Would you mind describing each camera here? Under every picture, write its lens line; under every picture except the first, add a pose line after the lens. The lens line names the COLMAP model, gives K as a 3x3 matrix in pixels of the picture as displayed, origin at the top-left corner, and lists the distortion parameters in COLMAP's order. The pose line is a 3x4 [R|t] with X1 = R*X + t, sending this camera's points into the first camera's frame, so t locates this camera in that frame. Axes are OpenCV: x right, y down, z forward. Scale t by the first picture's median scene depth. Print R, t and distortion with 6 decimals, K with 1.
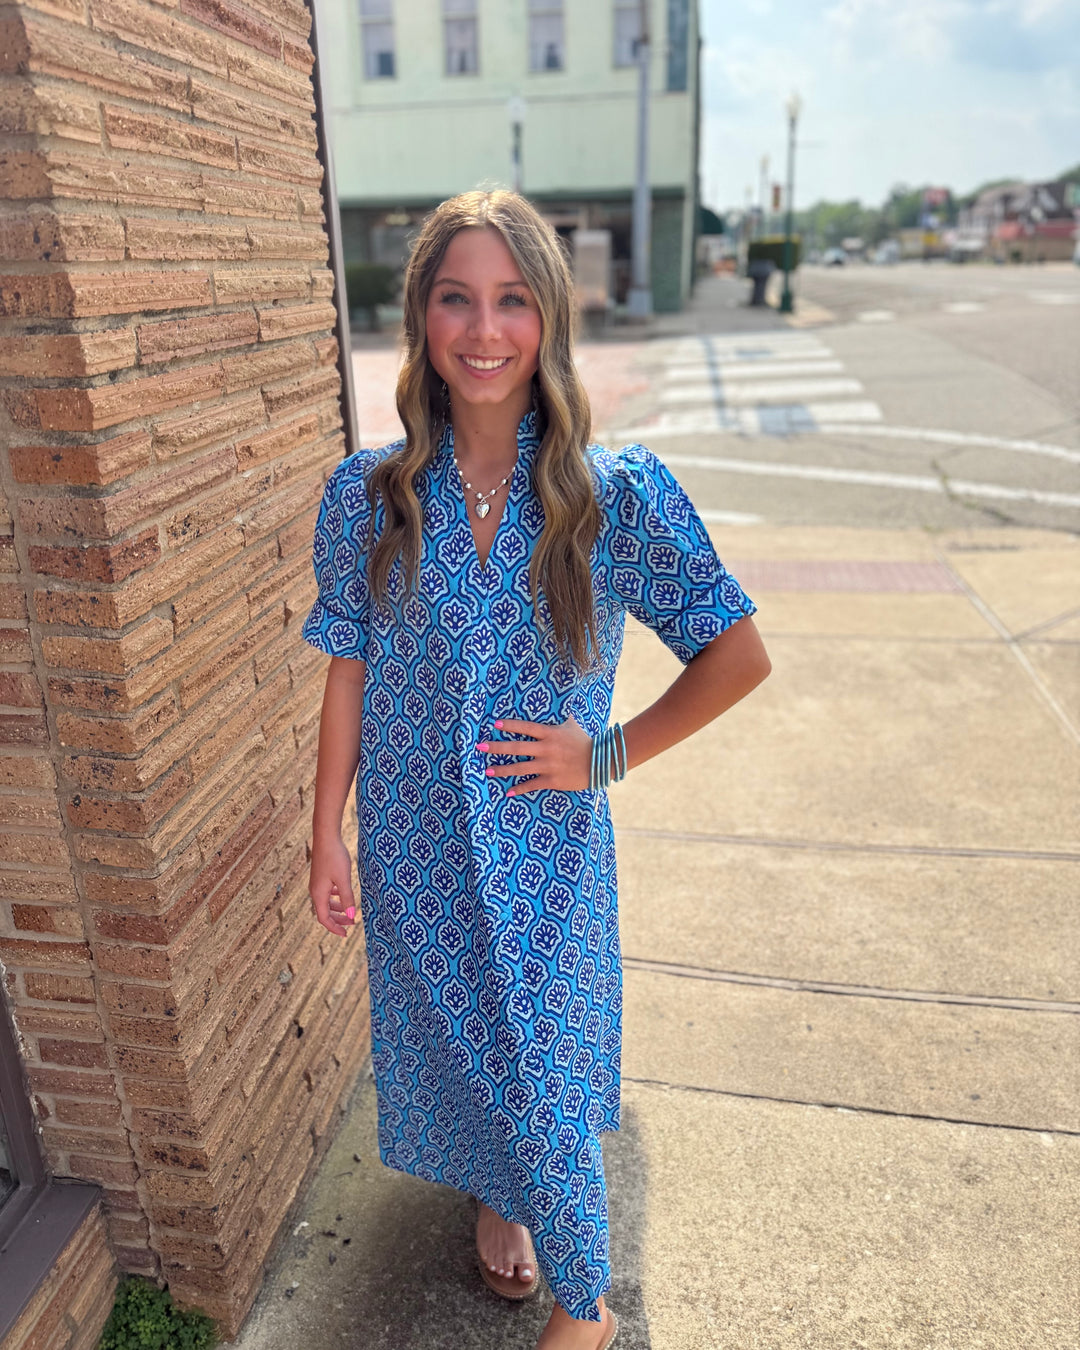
lens RADIAL K [[1034.5, 0, 539.0], [0, 1034.5, 655.1], [0, 0, 1]] dist [0.013623, -0.031056]
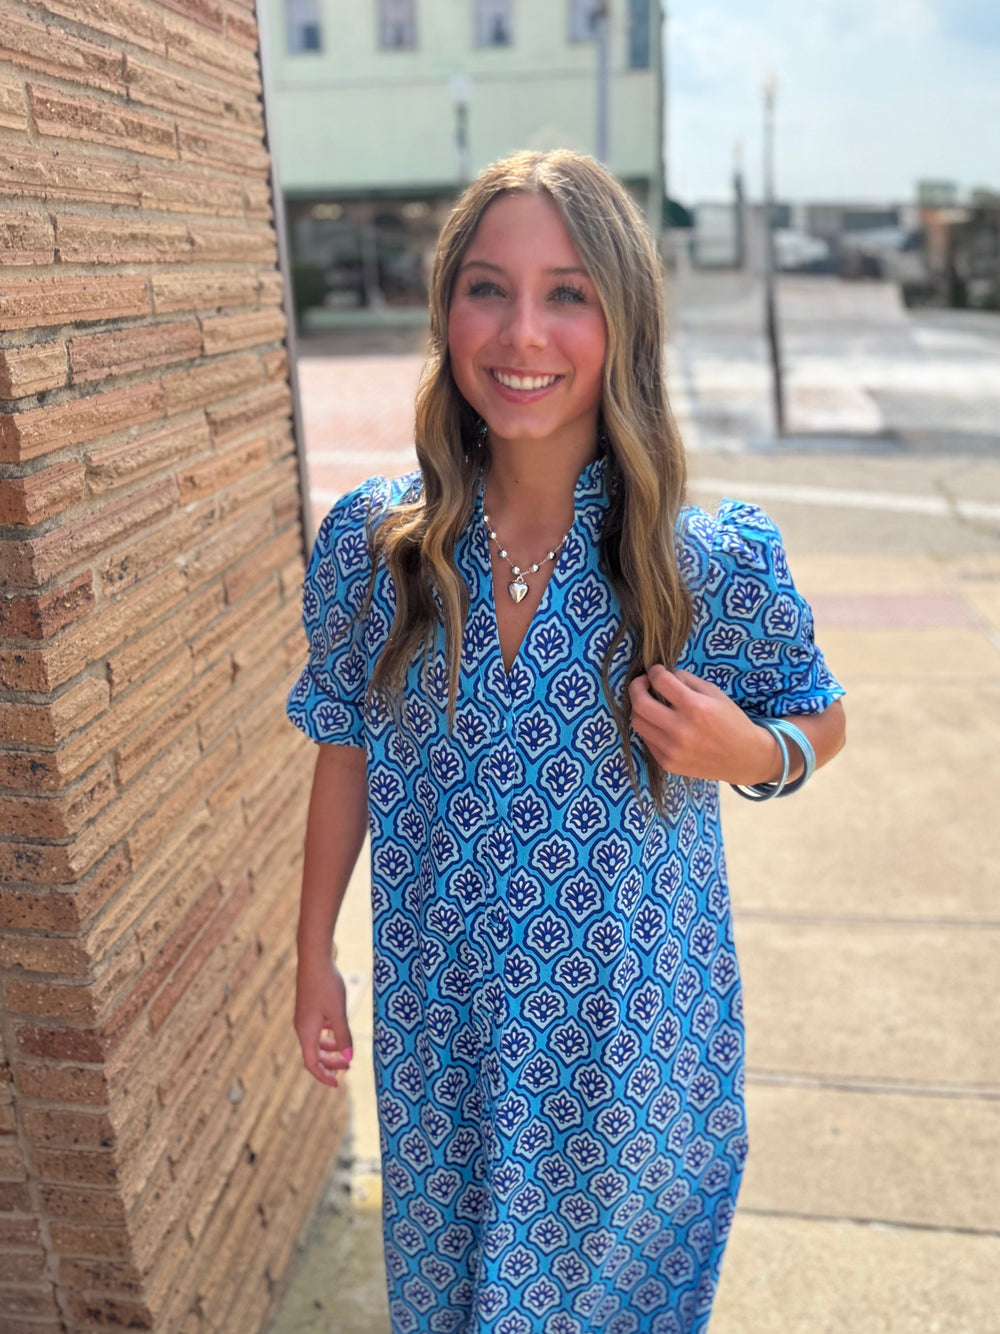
lens RADIAL K [[1177.7, 0, 536.9], [0, 1177.7, 668.7], [0, 0, 1]] dist [0.008245, -0.023843]
pose [[0.998969, -0.015479, 0.042687, -0.034805], [0.016637, 0.999500, -0.026899, -0.009329], [-0.042249, 0.027582, 0.998726, 0.011516]]
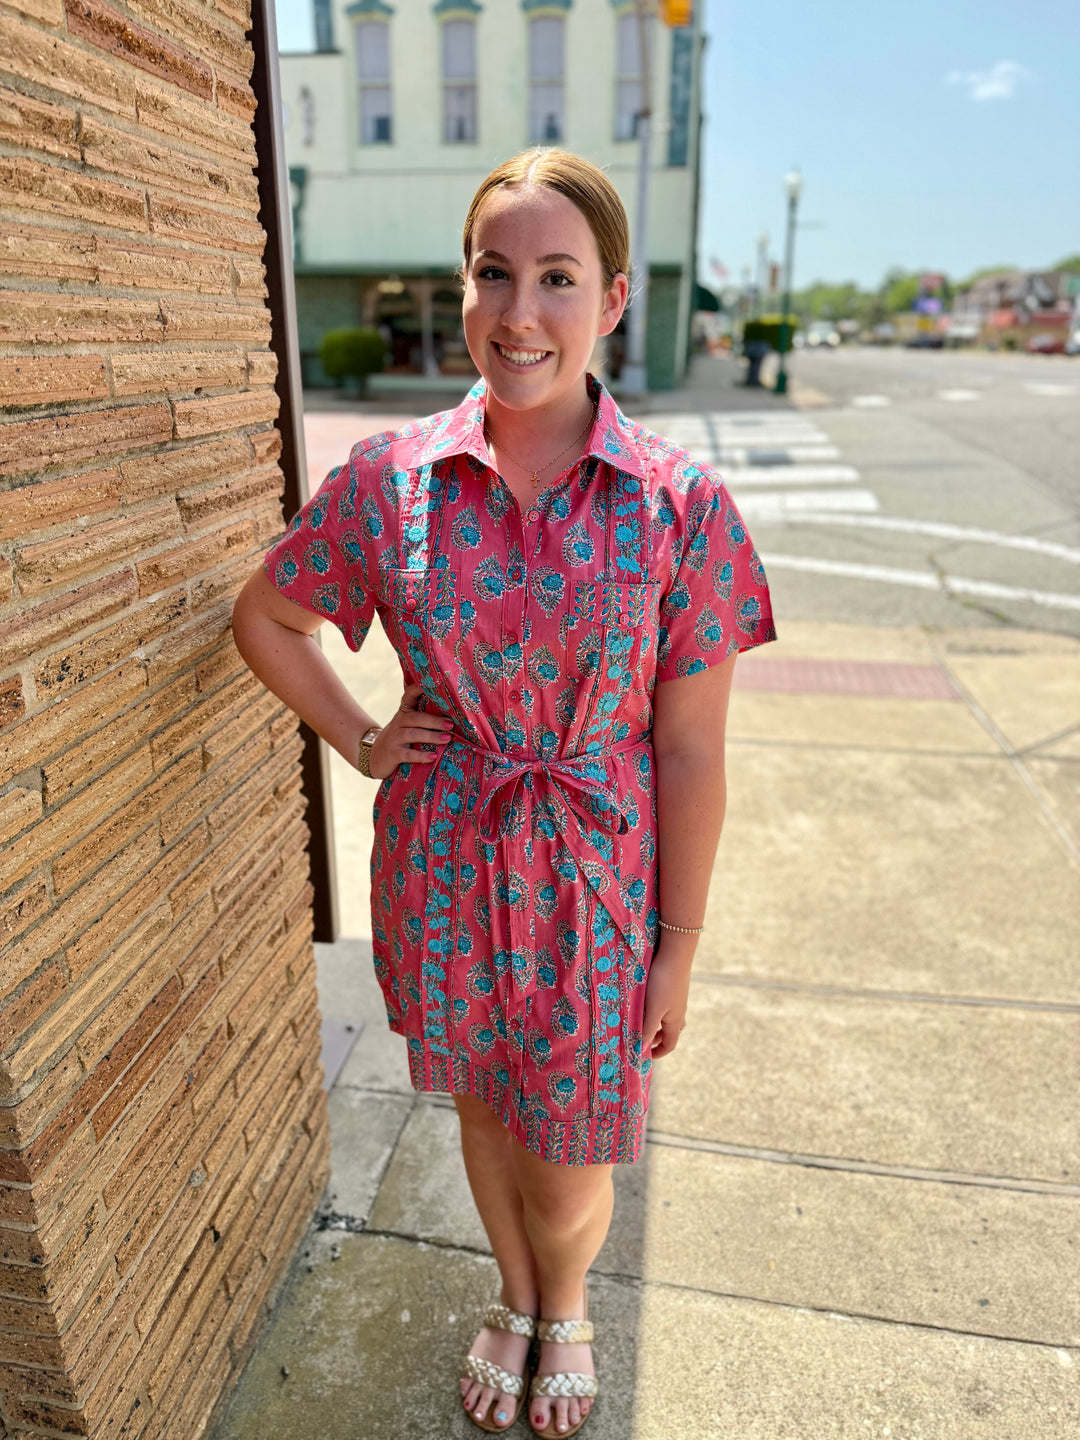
lens RADIAL K [[1015.5, 0, 542.9], [0, 1015.5, 722.8], [0, 0, 1]] dist [-0.002691, -0.007848]
pose [[0.999506, 0.026622, 0.016681, 0.017261], [-0.026710, 0.999630, 0.005079, -0.082358], [-0.016540, -0.005522, 0.999848, 0.169973]]
